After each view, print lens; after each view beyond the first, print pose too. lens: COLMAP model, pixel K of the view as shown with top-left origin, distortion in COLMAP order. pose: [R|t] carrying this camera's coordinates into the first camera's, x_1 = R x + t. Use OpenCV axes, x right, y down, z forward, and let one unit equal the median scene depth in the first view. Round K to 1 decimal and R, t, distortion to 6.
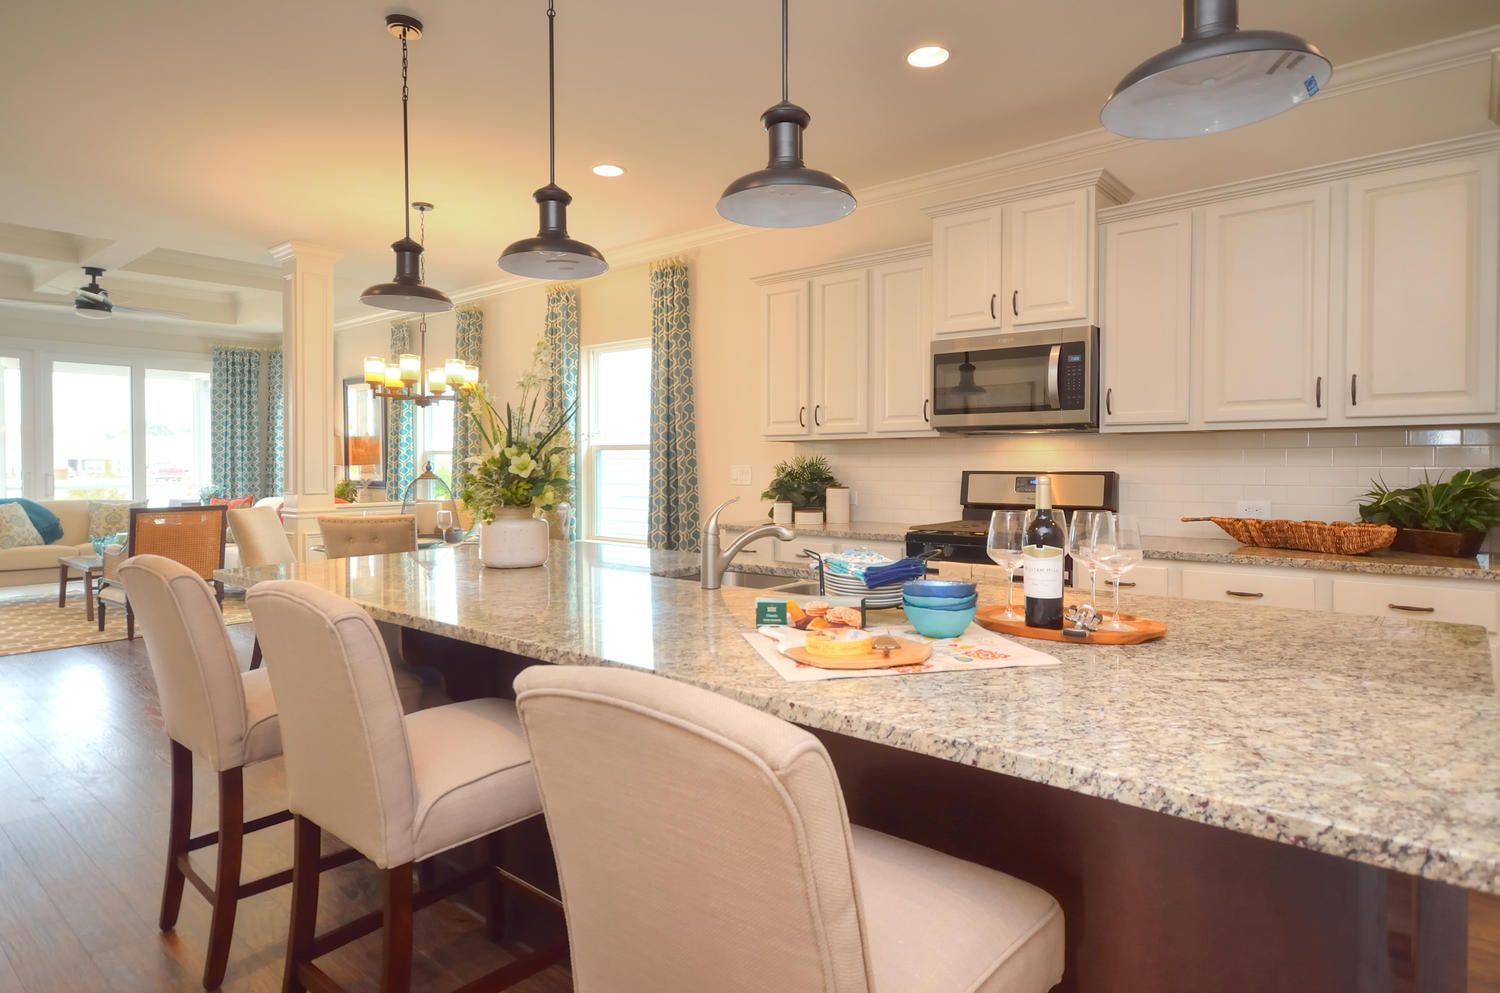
lens RADIAL K [[727.4, 0, 745.9], [0, 727.4, 460.3], [0, 0, 1]] dist [0.013293, -0.000085]
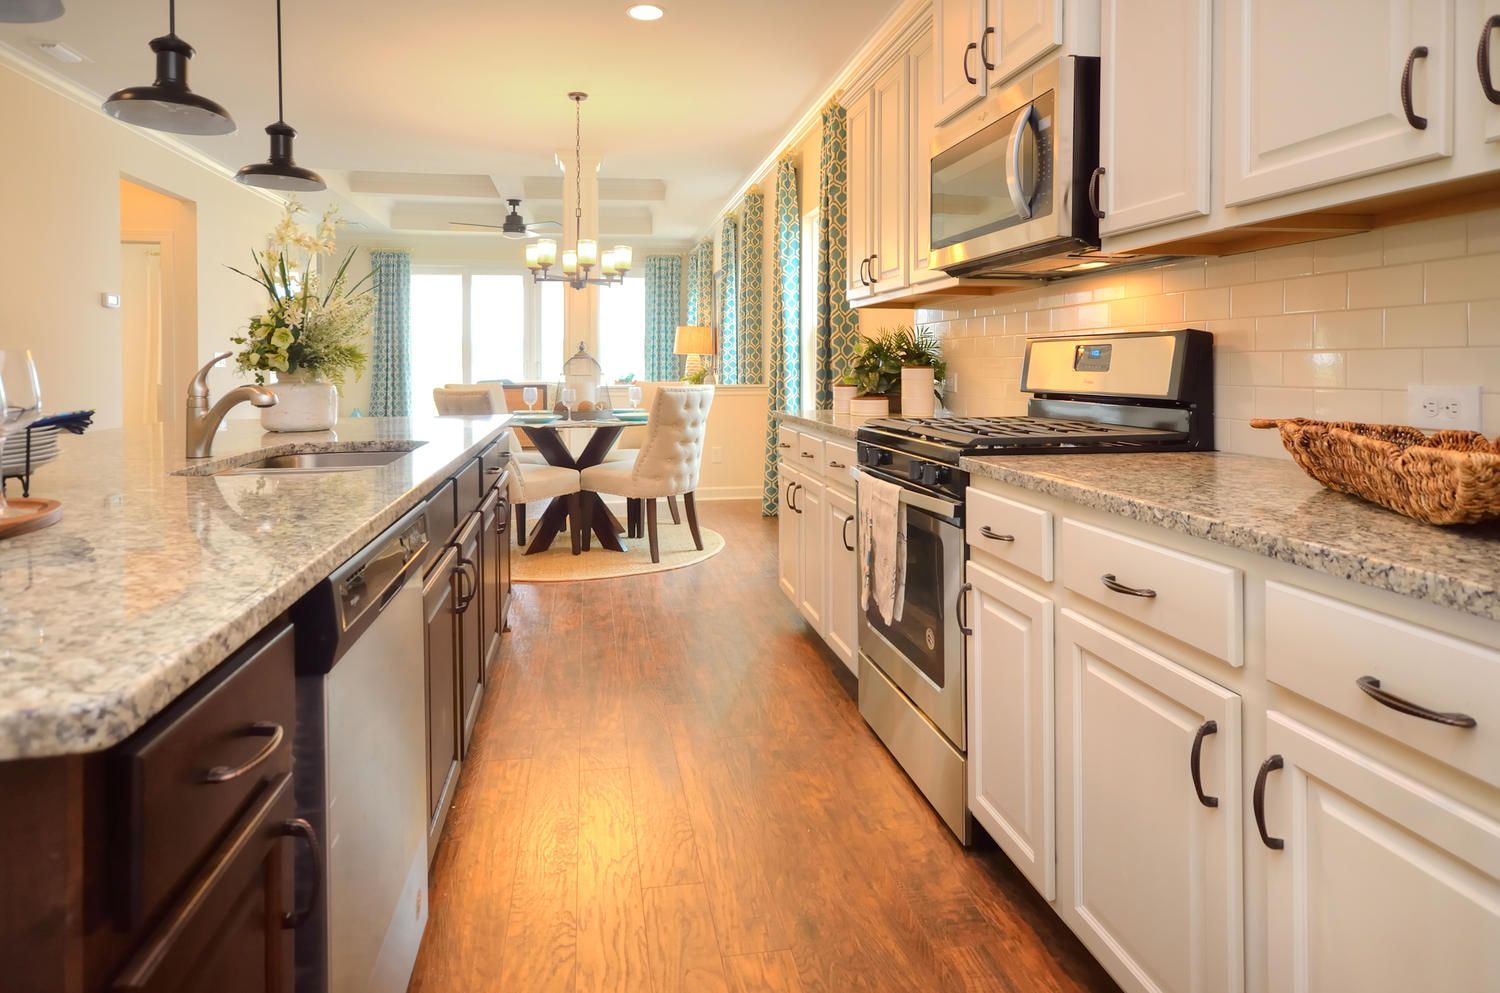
lens RADIAL K [[769.1, 0, 750.7], [0, 769.1, 357.1], [0, 0, 1]] dist [0.003299, 0.000709]
pose [[0.804742, -0.003584, -0.593613, 0.406759], [0.006004, 0.999980, 0.002101, 0.023047], [0.593594, -0.005255, 0.804748, 0.262744]]
